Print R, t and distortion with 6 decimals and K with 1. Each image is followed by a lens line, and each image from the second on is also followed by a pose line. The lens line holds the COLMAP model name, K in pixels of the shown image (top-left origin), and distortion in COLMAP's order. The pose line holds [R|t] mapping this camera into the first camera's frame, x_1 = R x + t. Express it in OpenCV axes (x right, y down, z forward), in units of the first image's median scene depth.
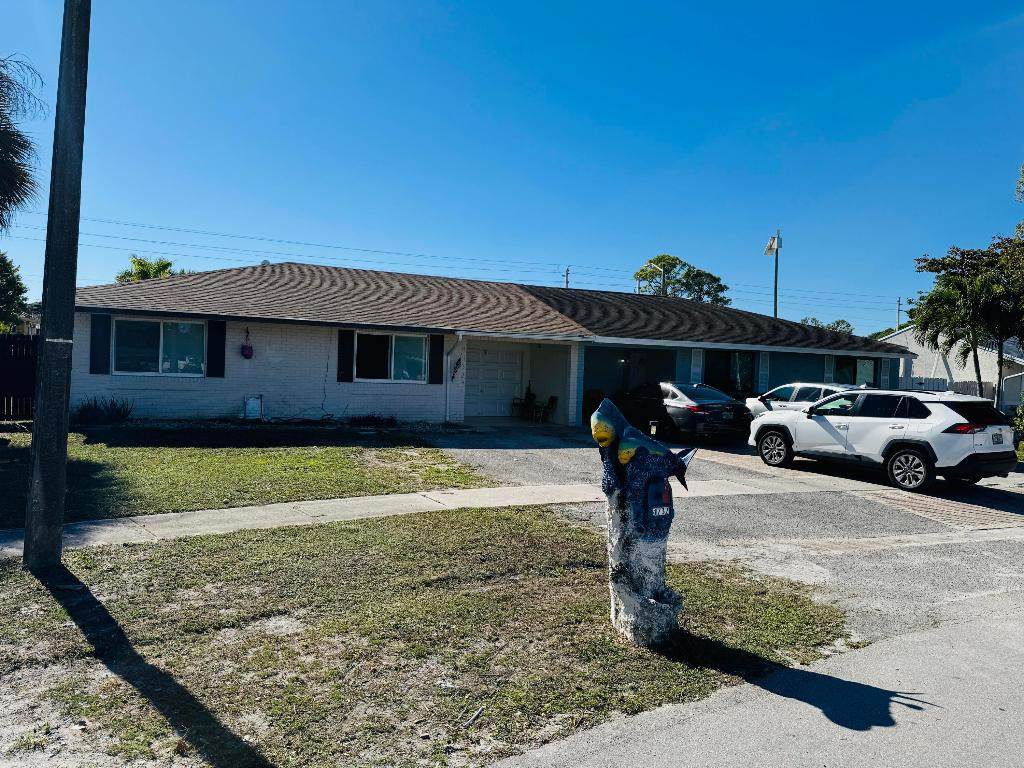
lens RADIAL K [[711.6, 0, 512.0], [0, 711.6, 384.0], [0, 0, 1]] dist [0.097334, -0.146889]
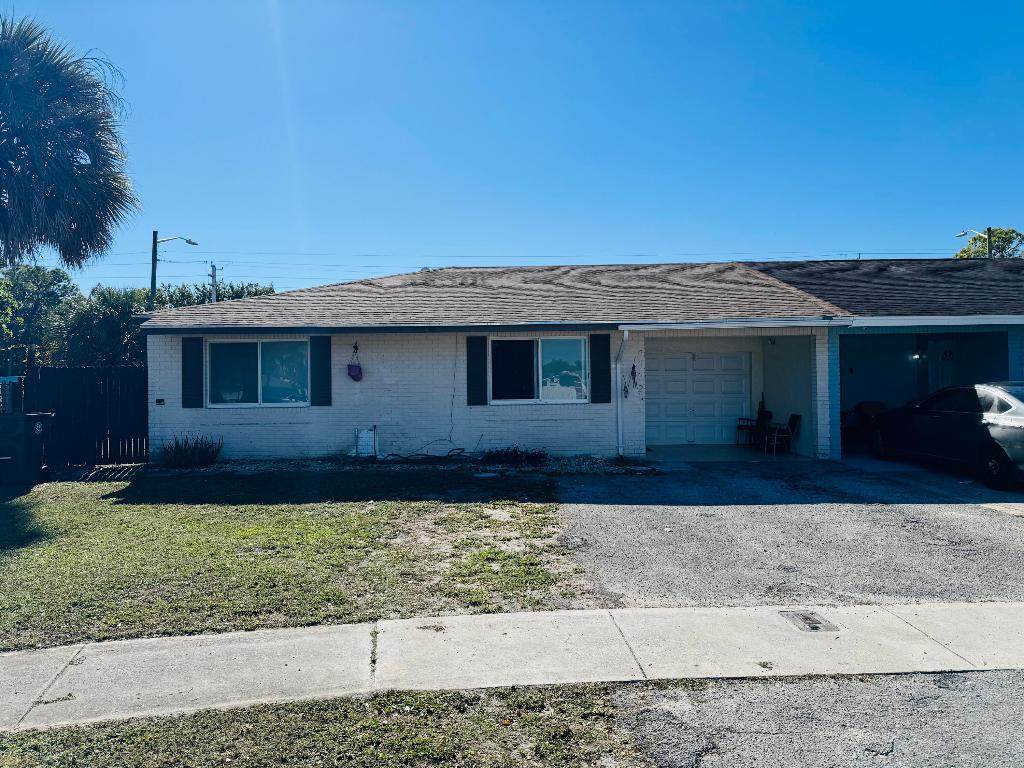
lens RADIAL K [[711.6, 0, 512.0], [0, 711.6, 384.0], [0, 0, 1]] dist [0.097334, -0.146889]
pose [[0.921938, -0.051052, -0.383959, 0.089026], [0.038883, 0.998467, -0.039395, 0.005957], [0.385381, 0.021390, 0.922510, 0.323527]]
